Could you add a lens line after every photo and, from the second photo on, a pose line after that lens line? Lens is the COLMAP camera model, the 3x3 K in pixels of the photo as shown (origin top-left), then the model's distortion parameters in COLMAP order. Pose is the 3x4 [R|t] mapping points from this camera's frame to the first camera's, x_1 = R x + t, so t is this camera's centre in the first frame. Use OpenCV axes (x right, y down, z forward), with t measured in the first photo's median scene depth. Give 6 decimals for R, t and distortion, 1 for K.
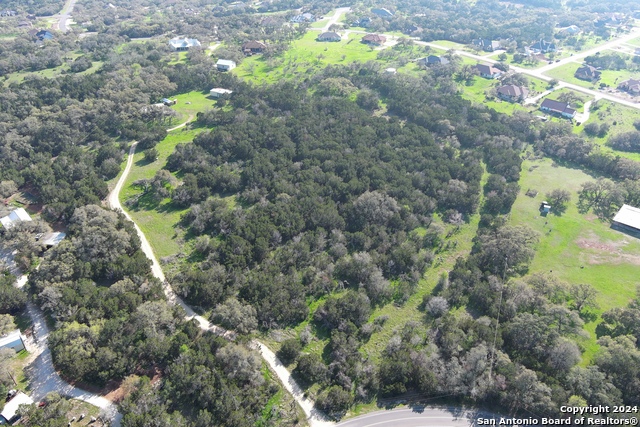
lens RADIAL K [[494.0, 0, 320.0], [0, 494.0, 213.5], [0, 0, 1]] dist [0.008689, -0.011068]
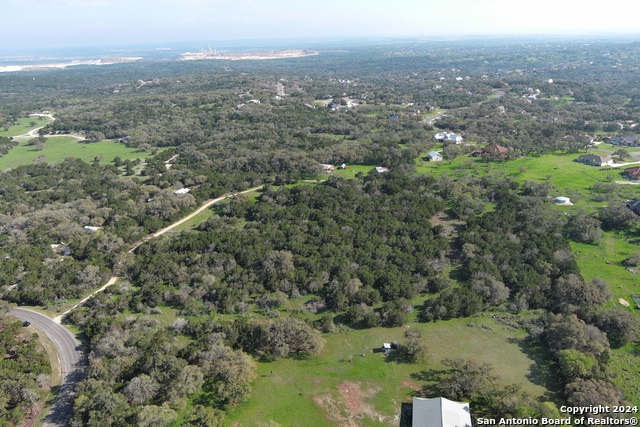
lens RADIAL K [[494.0, 0, 320.0], [0, 494.0, 213.5], [0, 0, 1]] dist [0.008689, -0.011068]
pose [[0.509279, 0.283895, -0.812427, 0.934381], [-0.439918, 0.897243, 0.037766, -0.179766], [0.739667, 0.338168, 0.581838, 0.331822]]
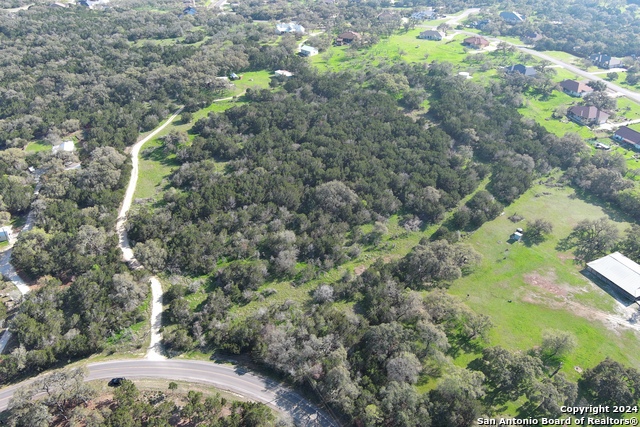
lens RADIAL K [[494.0, 0, 320.0], [0, 494.0, 213.5], [0, 0, 1]] dist [0.008689, -0.011068]
pose [[0.924960, 0.208360, -0.317861, 0.371700], [-0.205905, 0.977683, 0.041705, -0.012606], [0.319457, 0.026874, 0.947220, 0.015990]]
